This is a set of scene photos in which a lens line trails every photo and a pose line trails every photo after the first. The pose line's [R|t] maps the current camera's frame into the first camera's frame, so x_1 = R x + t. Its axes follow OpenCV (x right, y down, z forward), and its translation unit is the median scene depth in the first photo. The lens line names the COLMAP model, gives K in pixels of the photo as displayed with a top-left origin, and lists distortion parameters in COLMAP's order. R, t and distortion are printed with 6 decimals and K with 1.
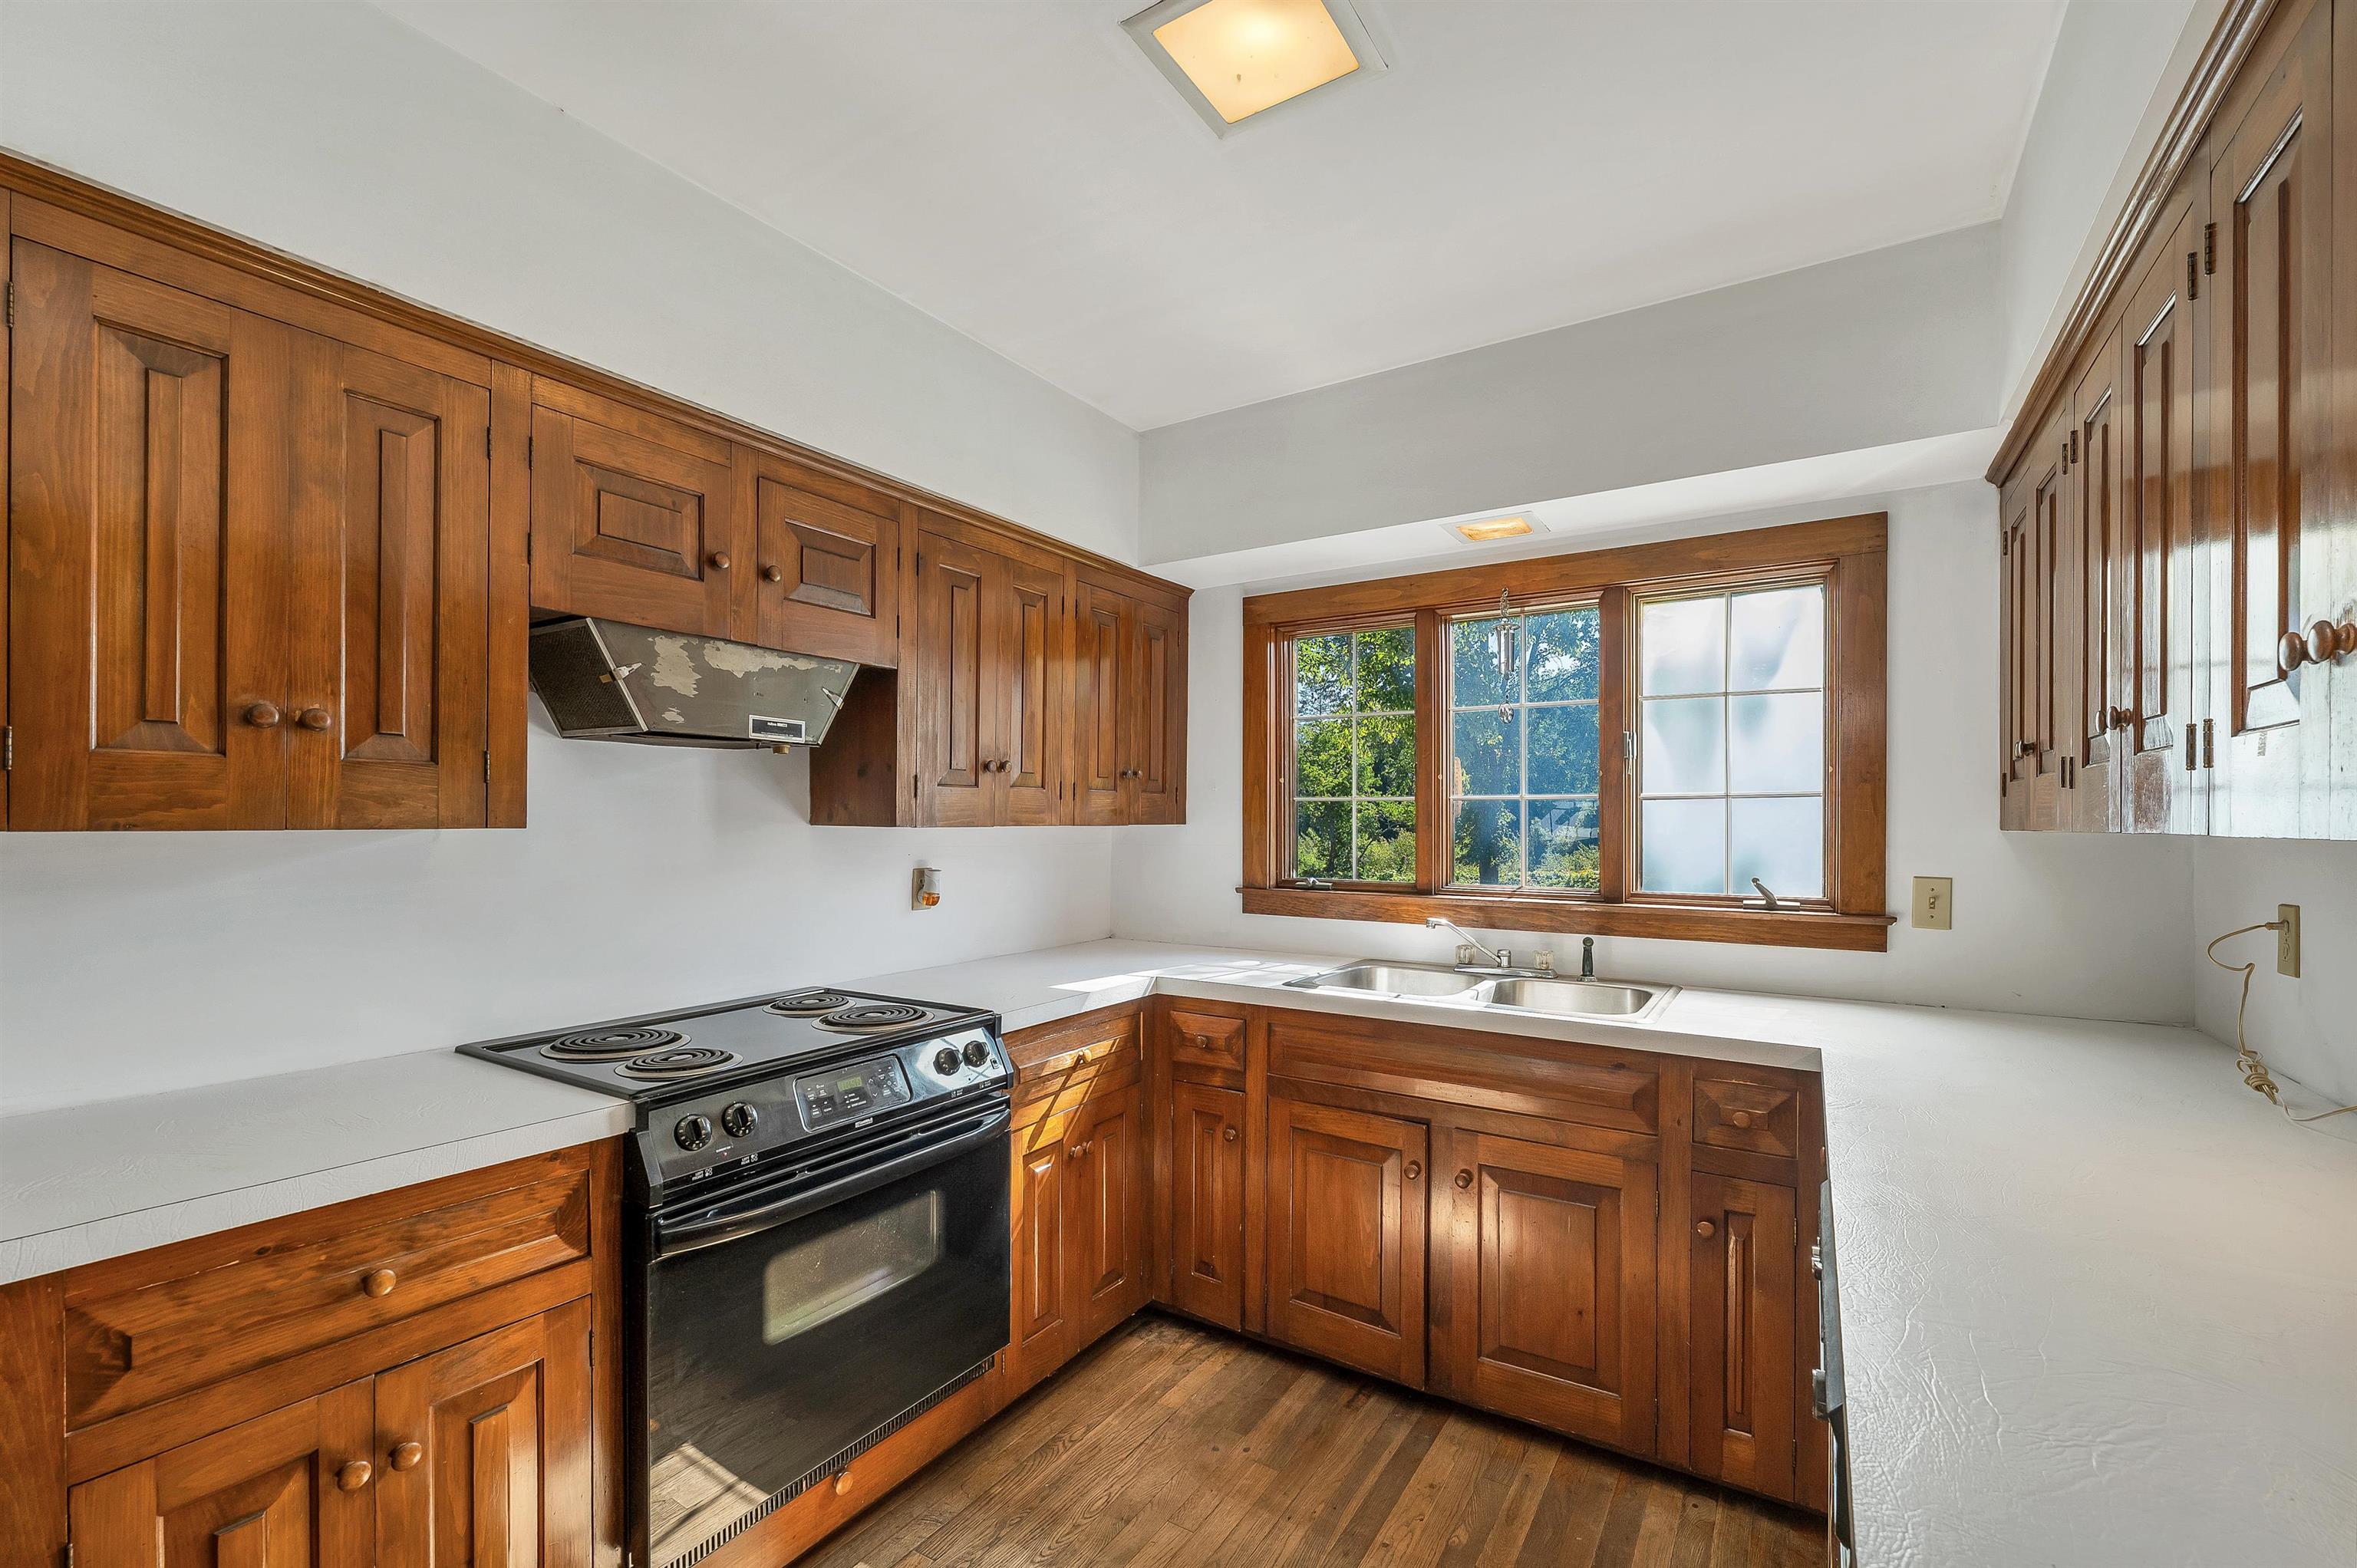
lens RADIAL K [[997.7, 0, 1180.8], [0, 997.7, 814.8], [0, 0, 1]] dist [-0.000527, -0.000091]
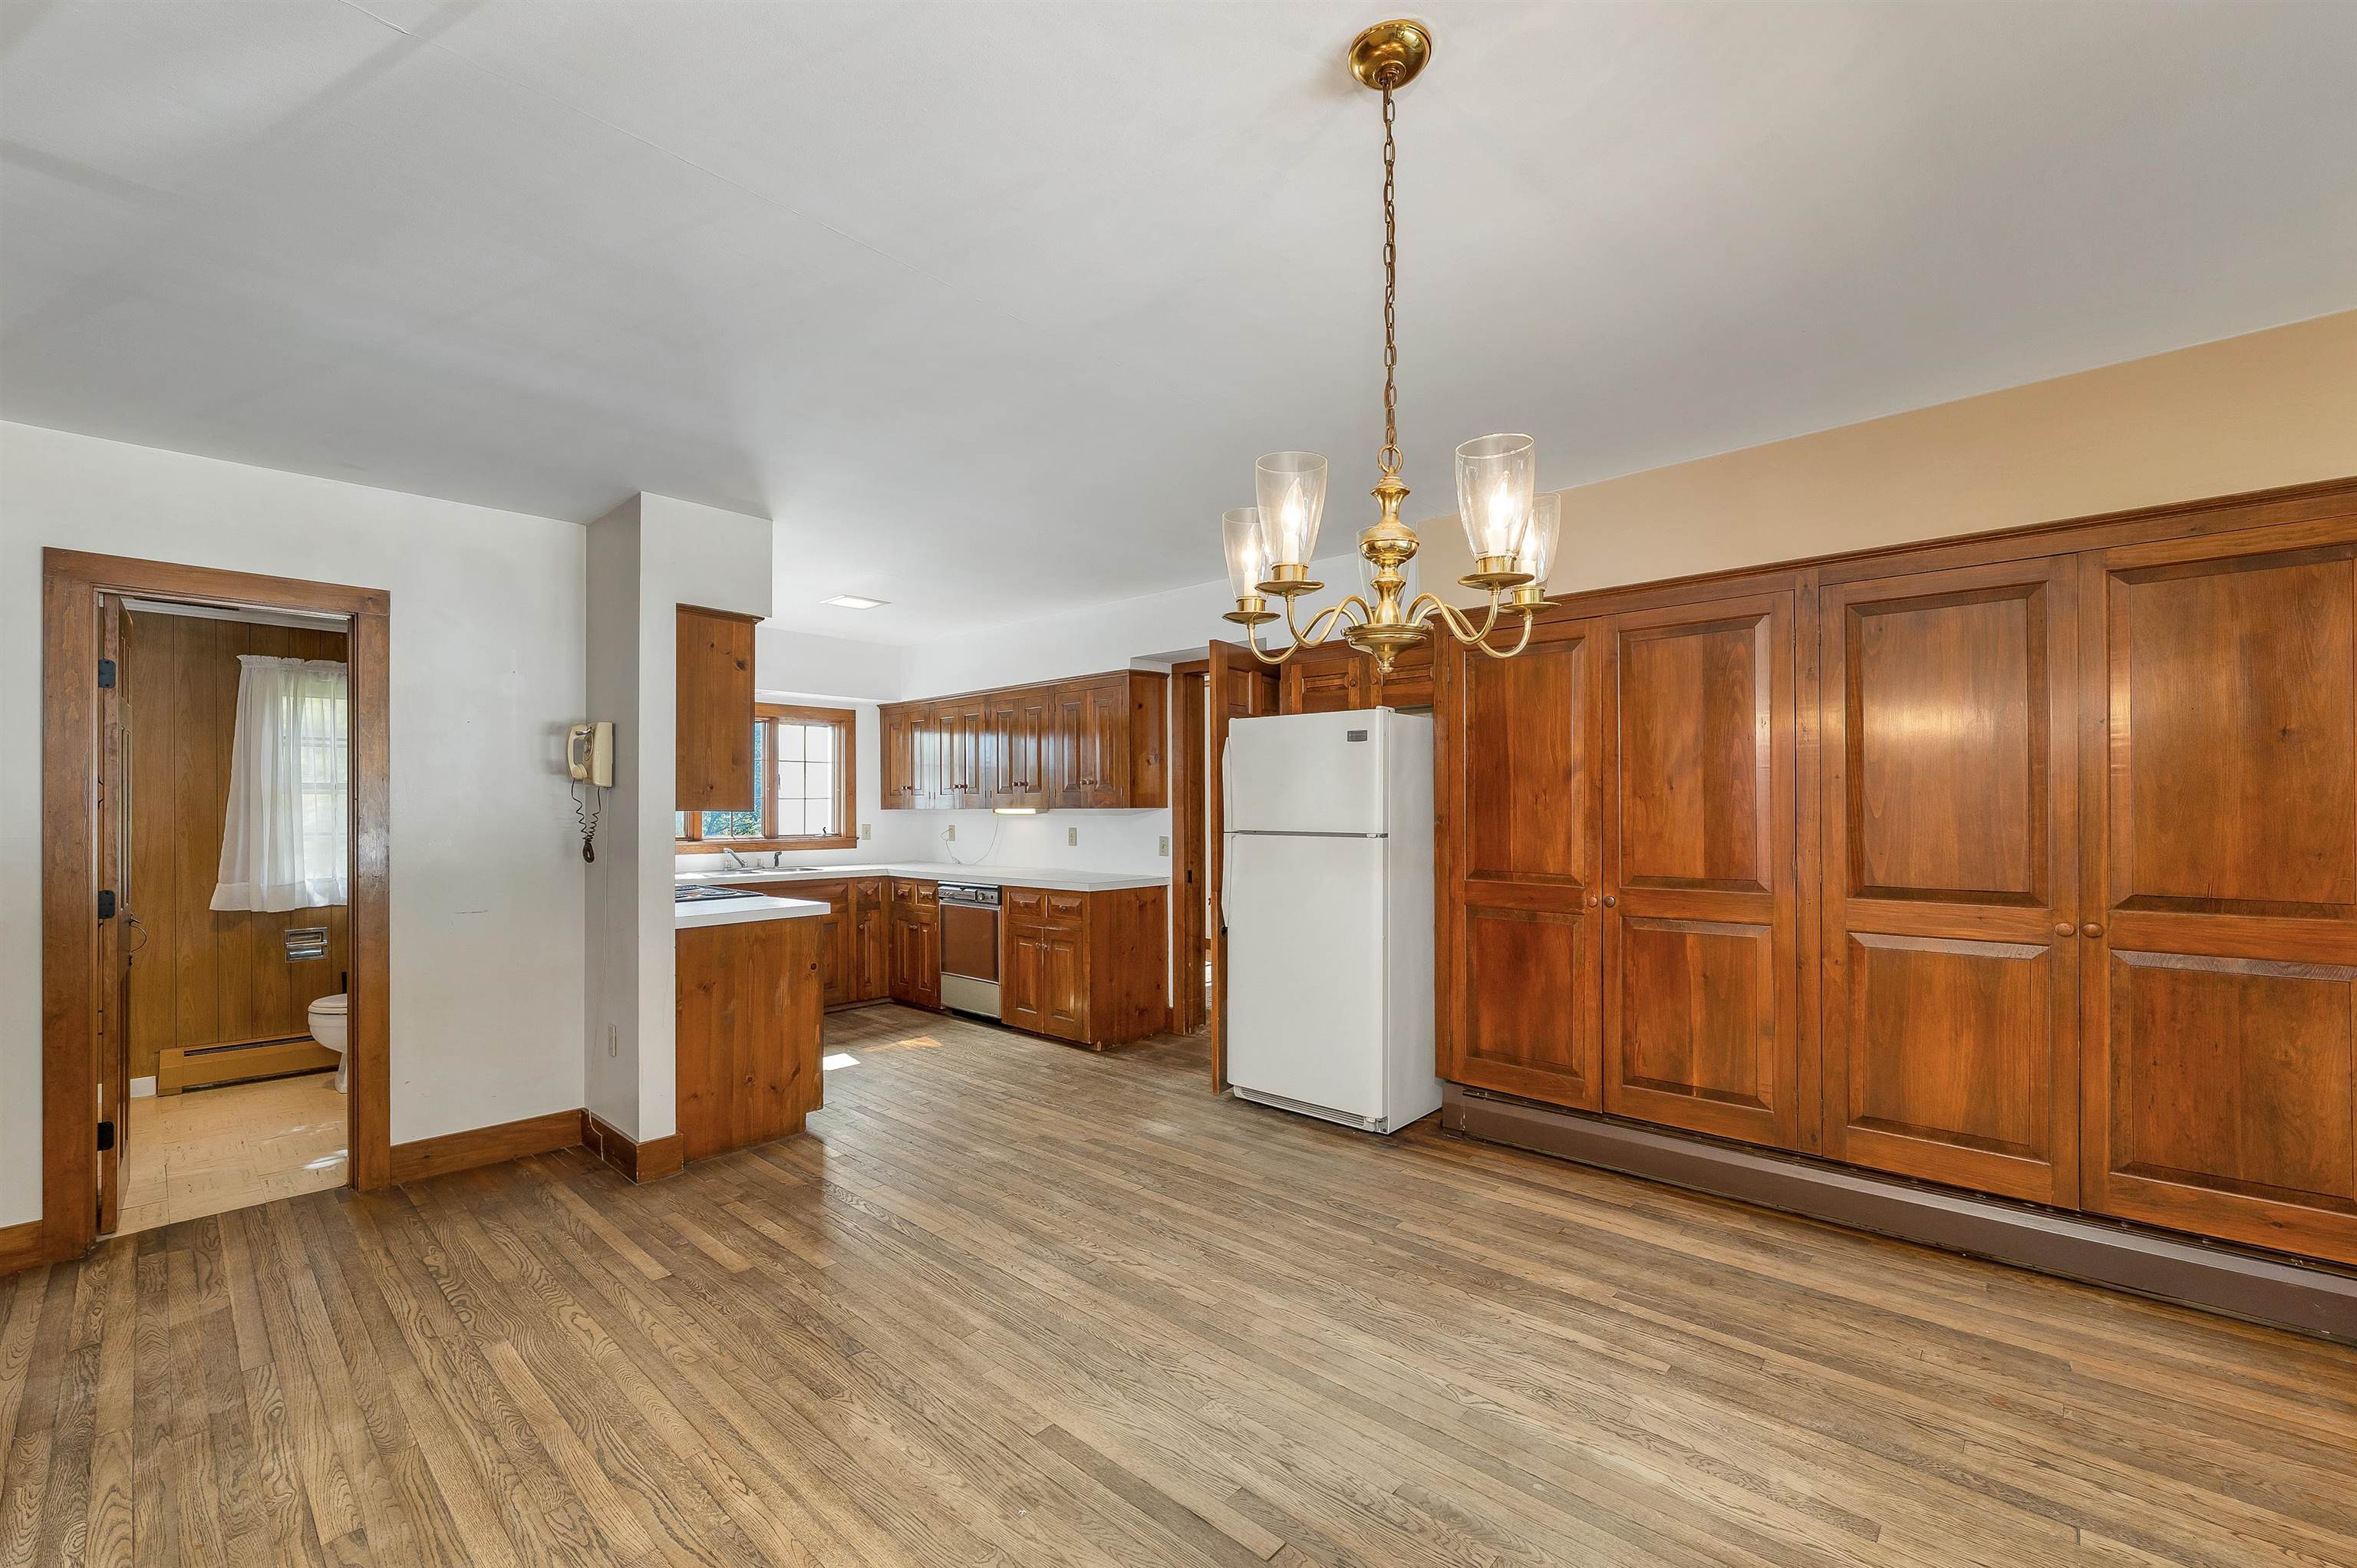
lens RADIAL K [[968.9, 0, 1179.2], [0, 968.9, 800.4], [0, 0, 1]] dist [-0.001323, 0.000002]
pose [[0.179813, 0.005842, 0.983684, -2.022012], [-0.002678, 0.999982, -0.005449, -0.001326], [-0.983697, -0.001654, 0.179825, -0.537086]]
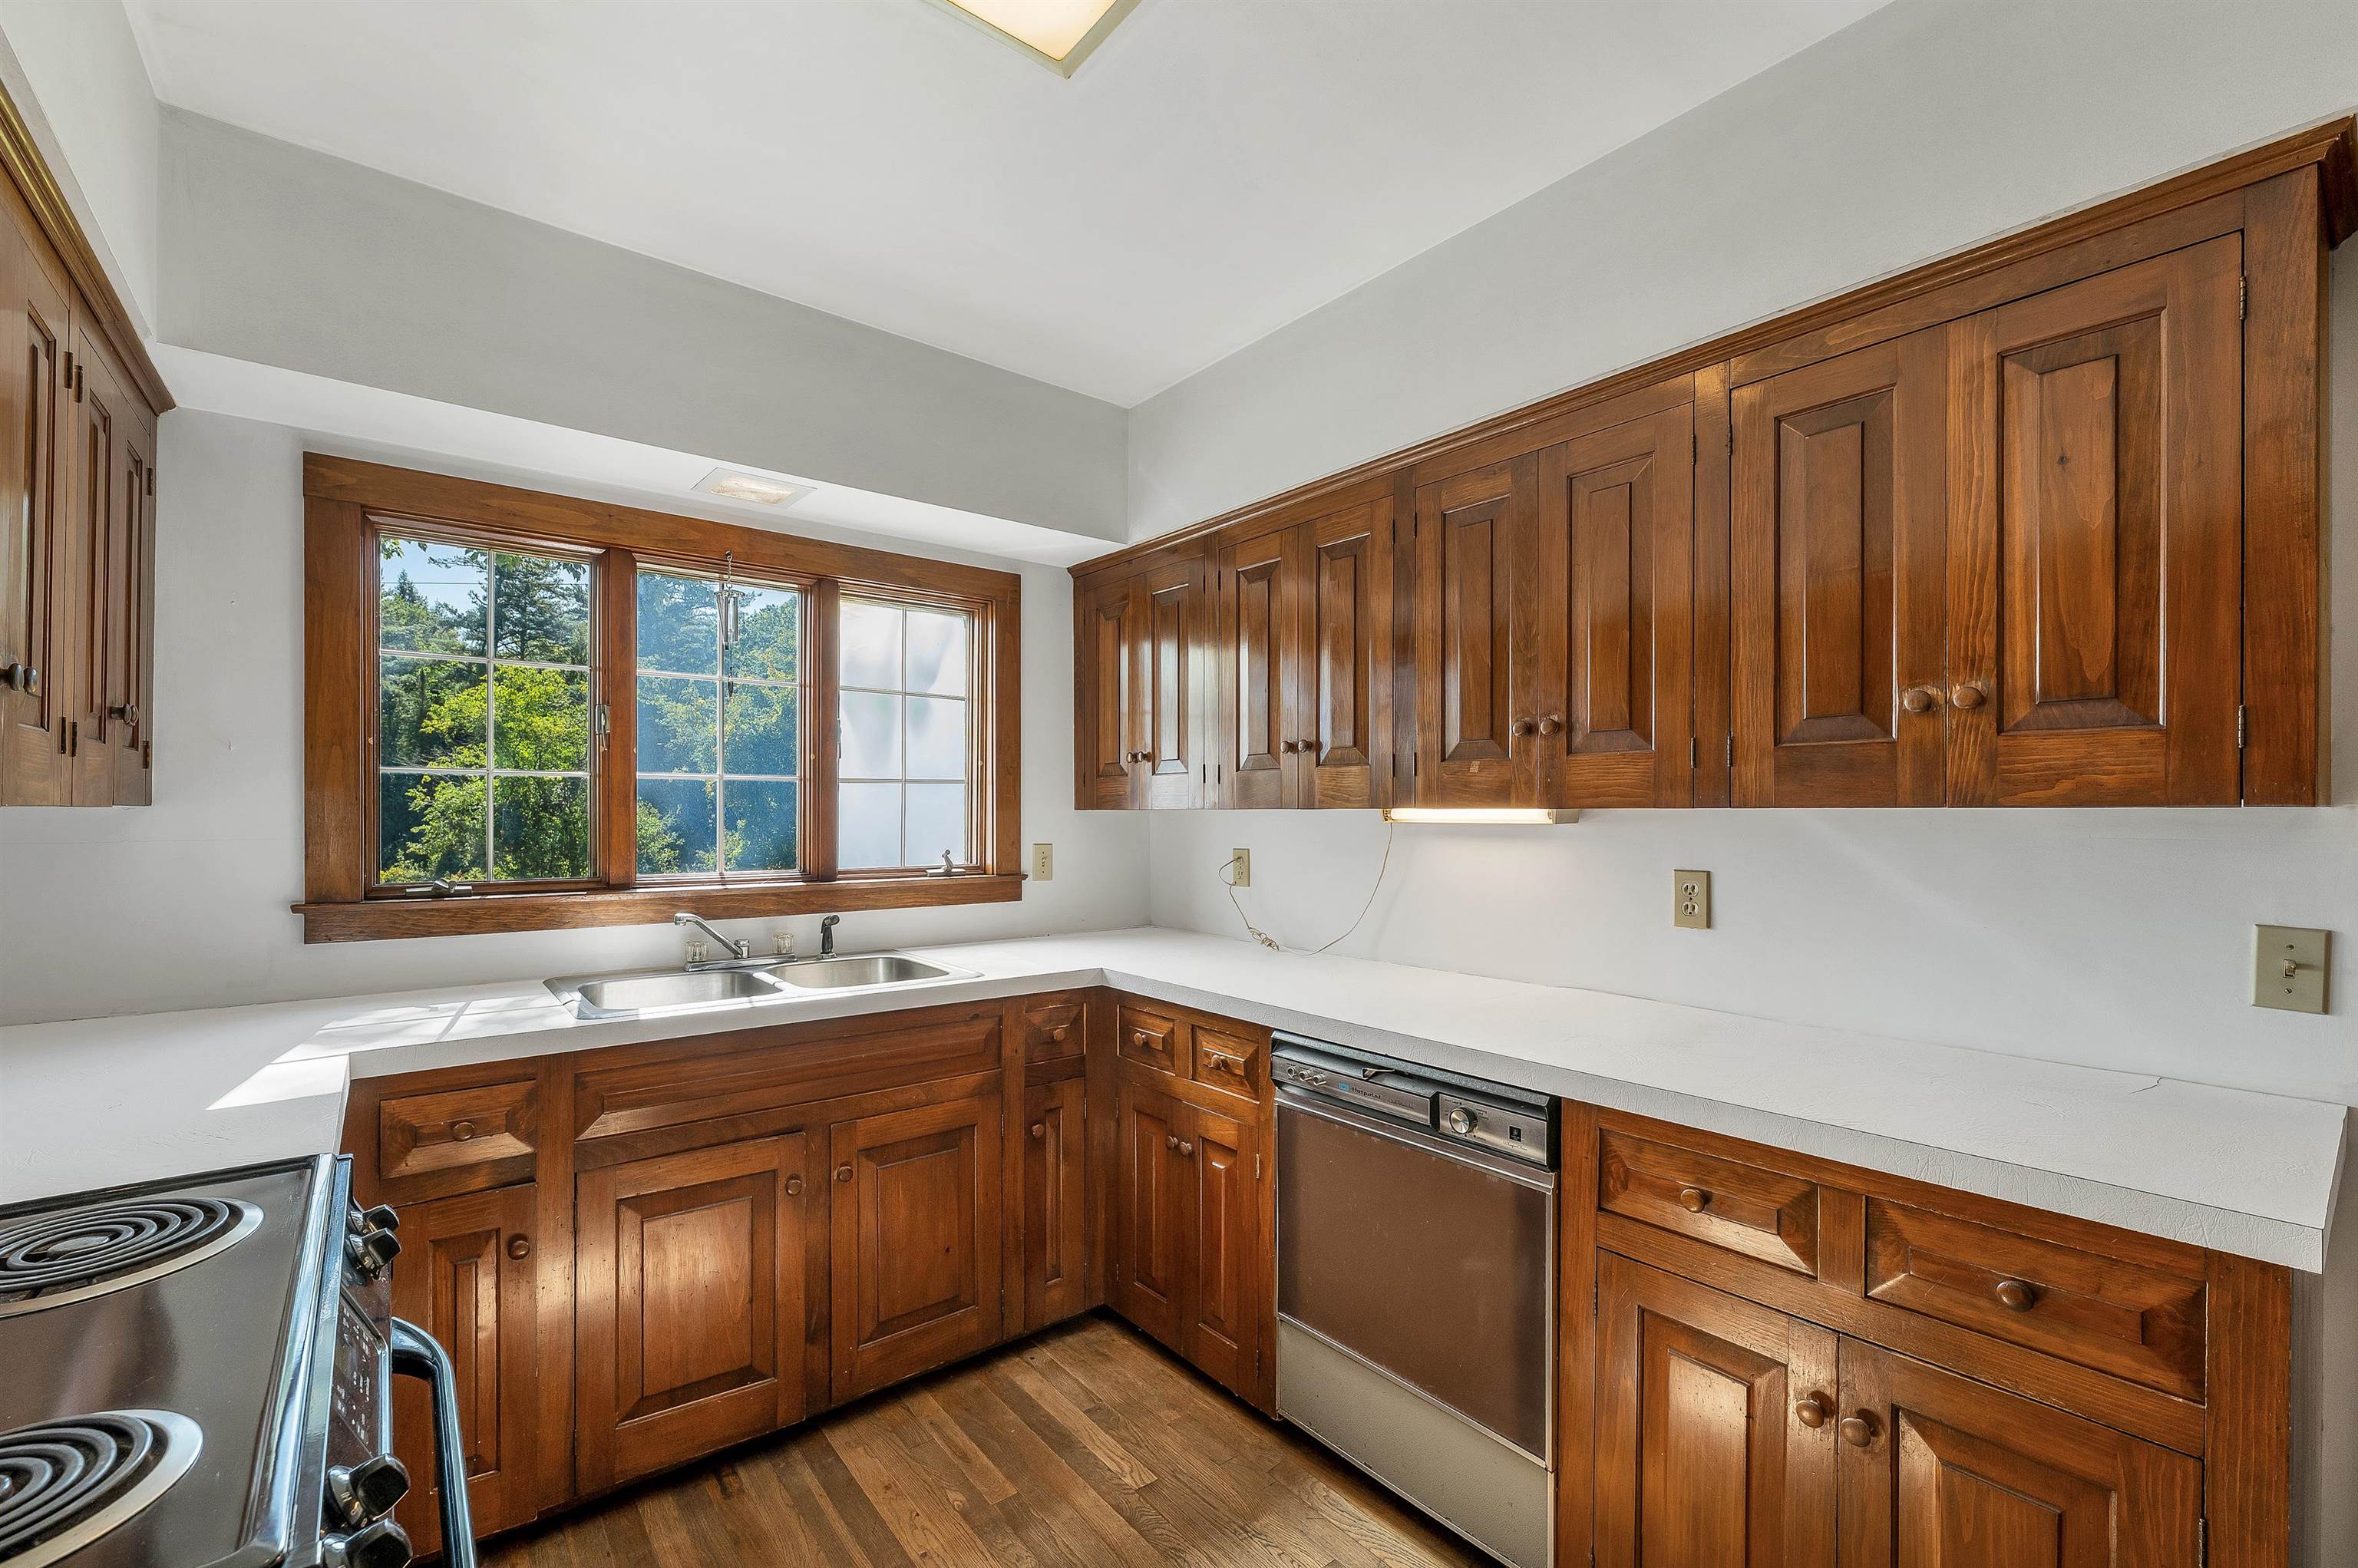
lens RADIAL K [[983.6, 0, 1169.5], [0, 983.6, 802.7], [0, 0, 1]] dist [-0.002071, -0.000266]
pose [[0.332197, 0.005823, 0.943192, -0.452236], [-0.006560, 0.999971, -0.003863, 0.008458], [-0.943187, -0.004904, 0.332225, 0.346058]]
